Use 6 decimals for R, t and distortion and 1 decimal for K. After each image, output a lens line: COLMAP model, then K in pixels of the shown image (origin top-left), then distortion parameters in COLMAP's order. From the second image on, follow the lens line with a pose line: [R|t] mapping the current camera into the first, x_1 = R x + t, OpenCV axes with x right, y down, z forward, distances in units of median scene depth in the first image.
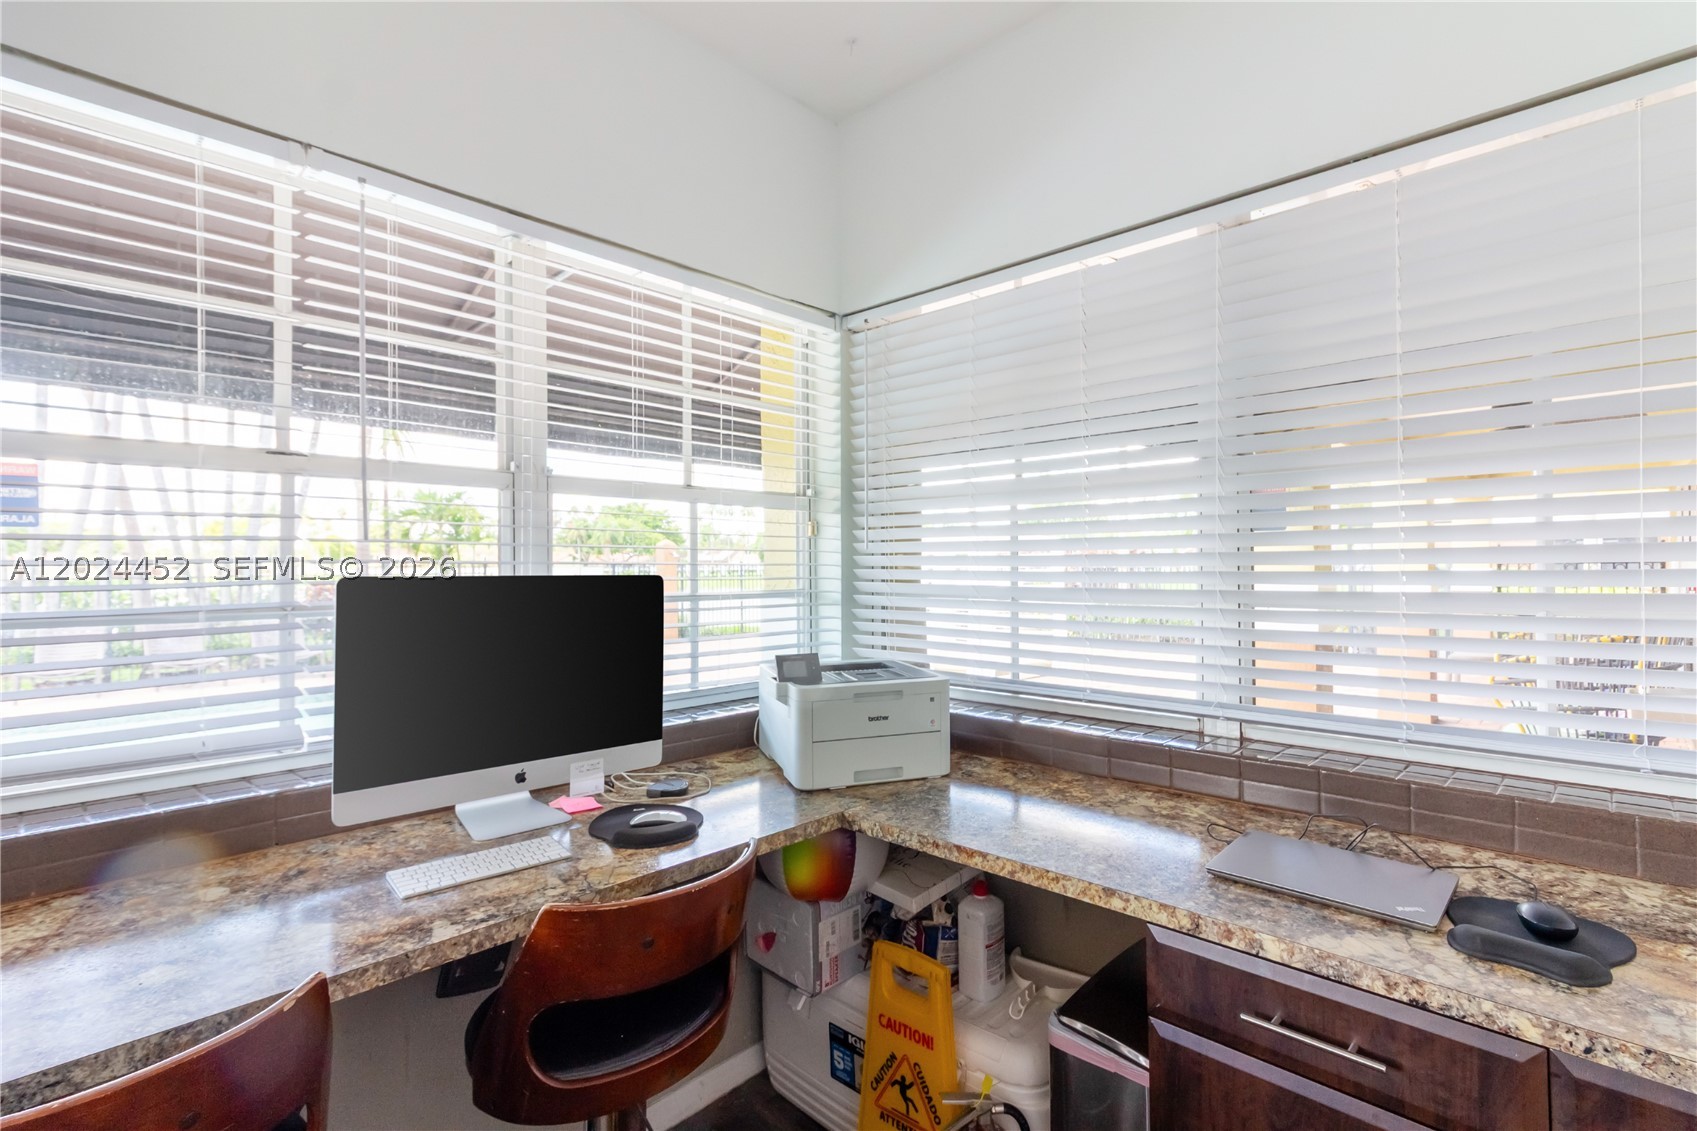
lens RADIAL K [[794.8, 0, 846.8], [0, 794.8, 559.6], [0, 0, 1]] dist [0.017908, 0.000164]
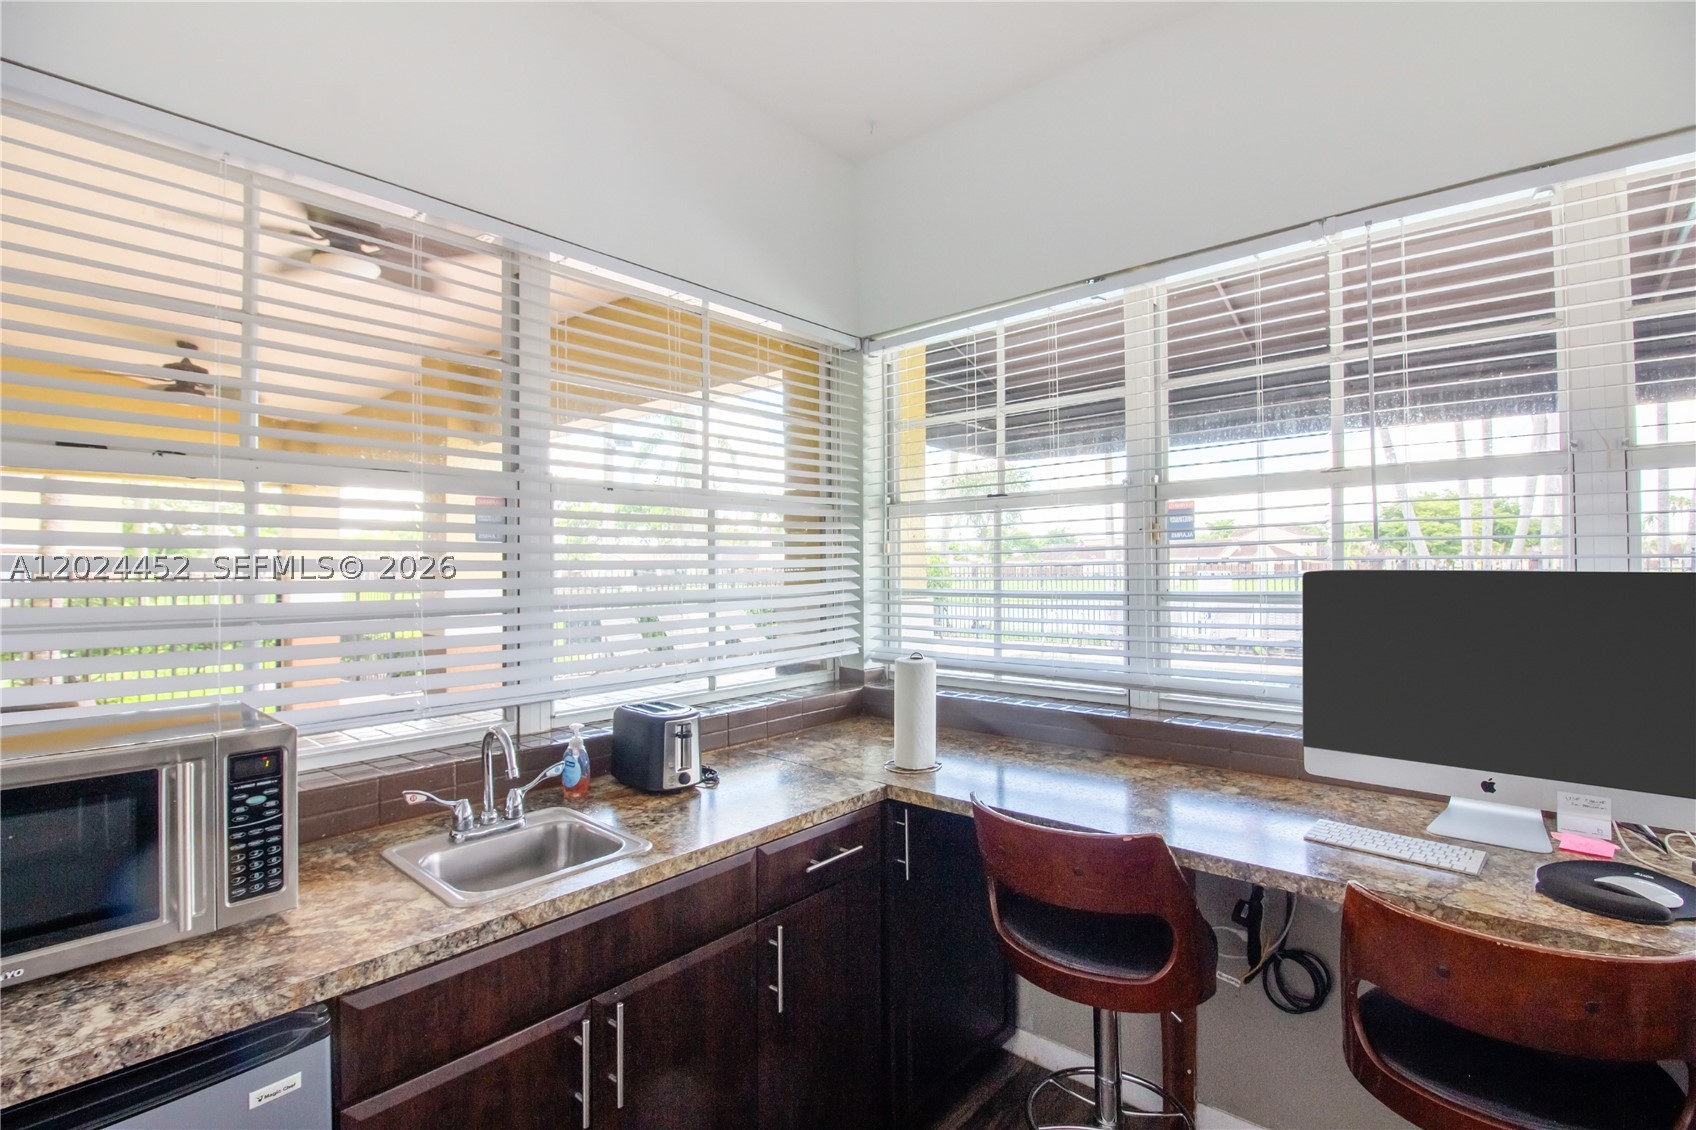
lens RADIAL K [[742.9, 0, 848.0], [0, 742.9, 565.0], [0, 0, 1]] dist [-0.046462, 0.000054]
pose [[0.035981, -0.005763, -0.999336, 0.398278], [0.009654, 0.999939, -0.005418, 0.011406], [0.999306, -0.009453, 0.036034, 0.224494]]
